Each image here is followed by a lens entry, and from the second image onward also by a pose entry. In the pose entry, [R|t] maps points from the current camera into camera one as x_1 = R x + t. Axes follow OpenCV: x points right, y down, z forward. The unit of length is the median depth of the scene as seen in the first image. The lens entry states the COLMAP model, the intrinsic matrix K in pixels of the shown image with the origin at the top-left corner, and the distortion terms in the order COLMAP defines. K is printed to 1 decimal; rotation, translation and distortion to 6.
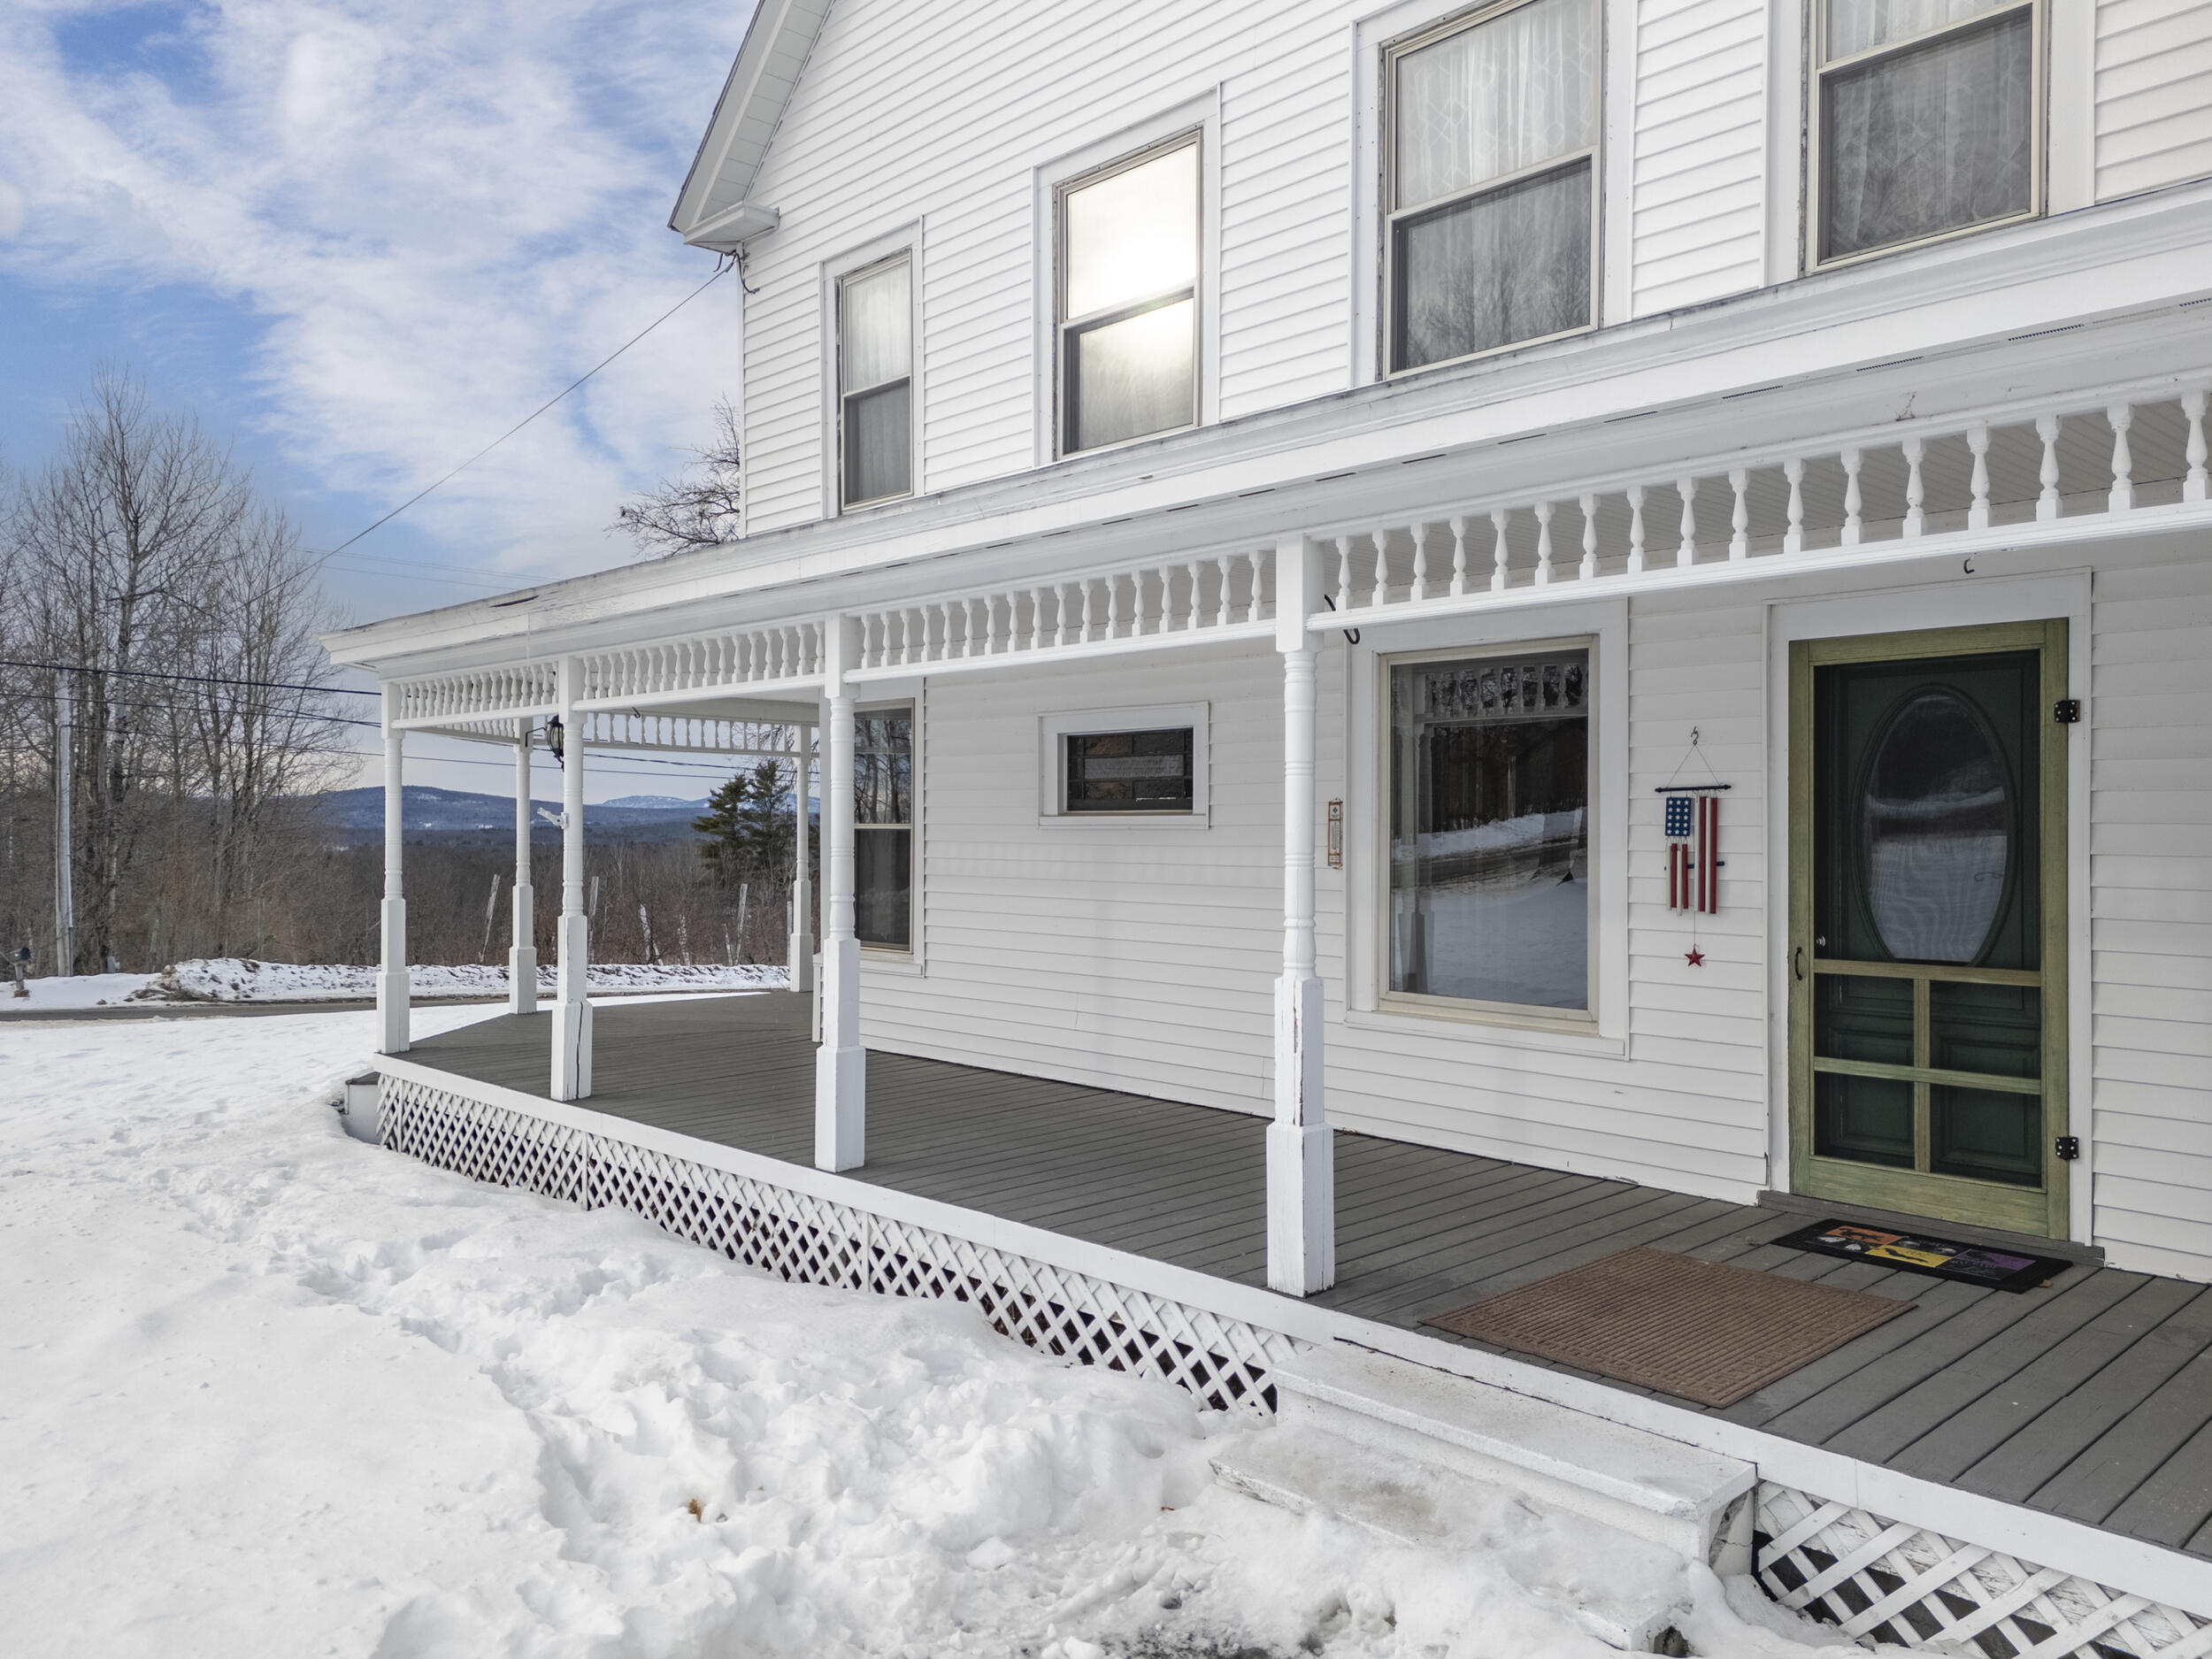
lens RADIAL K [[1618.1, 0, 1100.8], [0, 1618.1, 819.1], [0, 0, 1]] dist [0.085357, -0.070100]
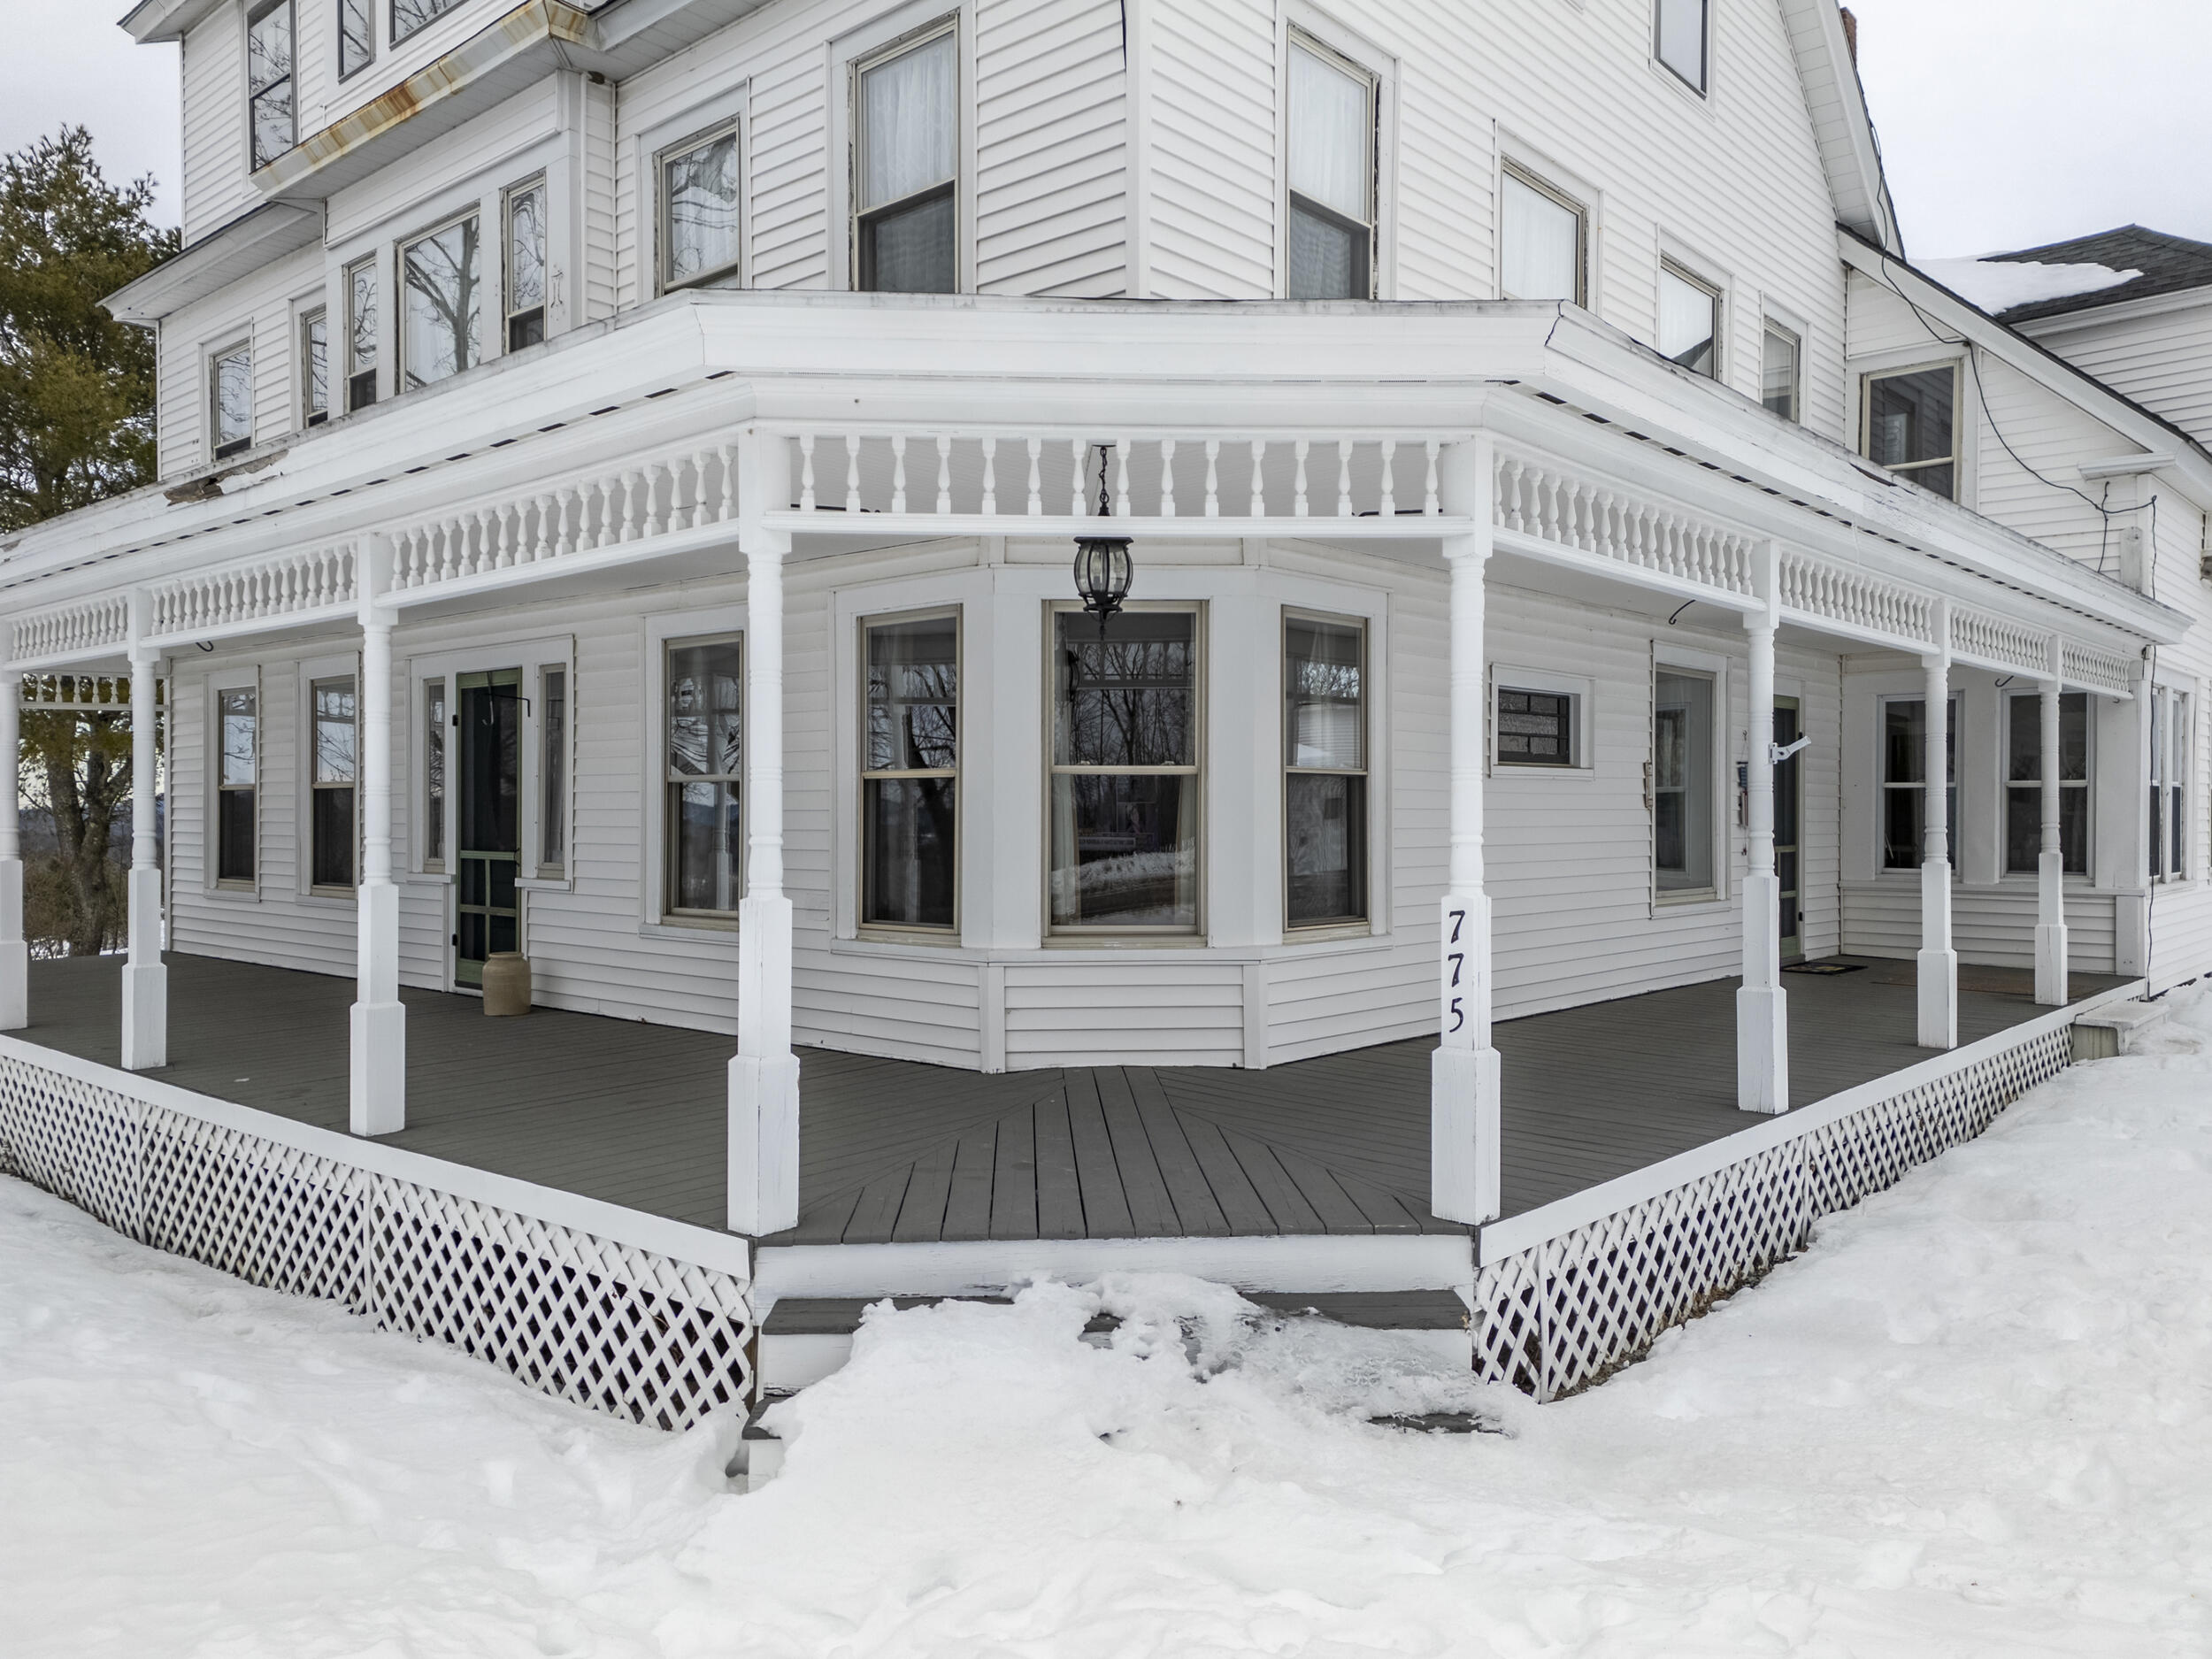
lens RADIAL K [[1618.1, 0, 1100.8], [0, 1618.1, 819.1], [0, 0, 1]] dist [0.085357, -0.070100]
pose [[-0.079378, -0.008316, 0.996810, -1.565443], [0.000237, 0.999965, 0.008361, 0.036340], [-0.996845, 0.000900, -0.079374, 2.003333]]
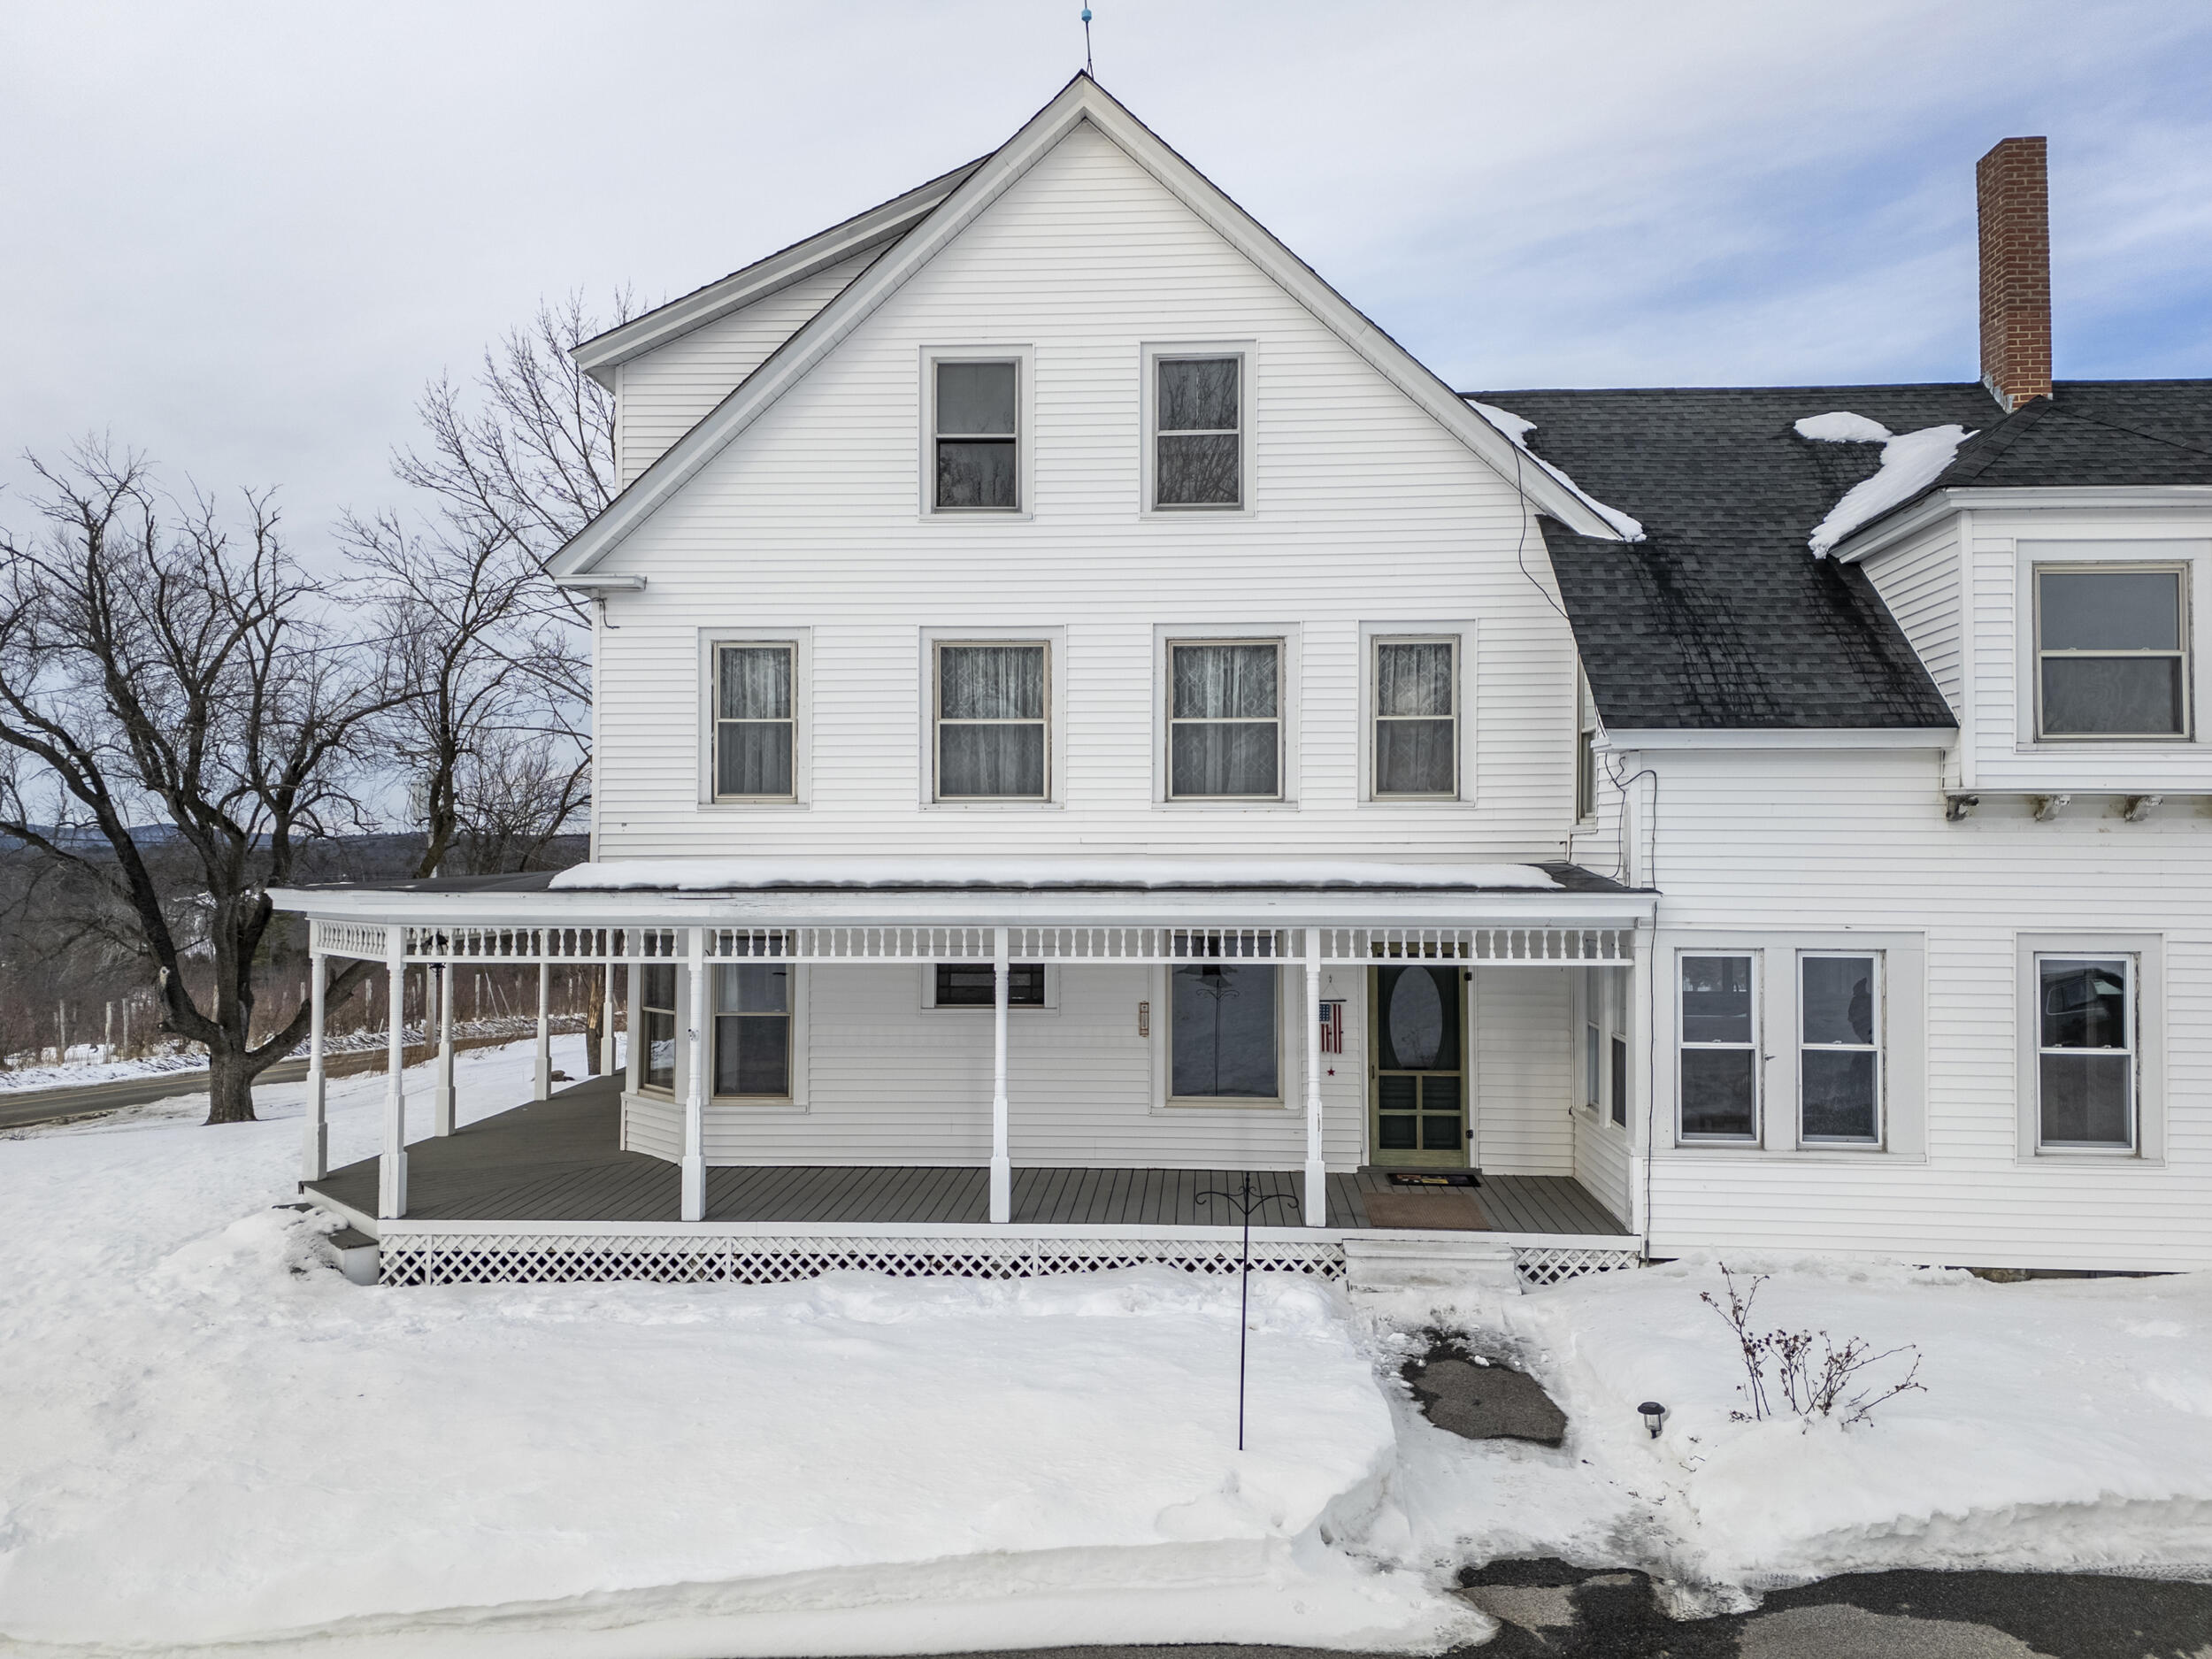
lens RADIAL K [[1618.1, 0, 1100.8], [0, 1618.1, 819.1], [0, 0, 1]] dist [0.085357, -0.070100]
pose [[0.736531, 0.016228, 0.676209, -1.564416], [-0.001510, 0.999749, -0.022347, -0.242038], [-0.676402, 0.015438, 0.736371, -0.548071]]
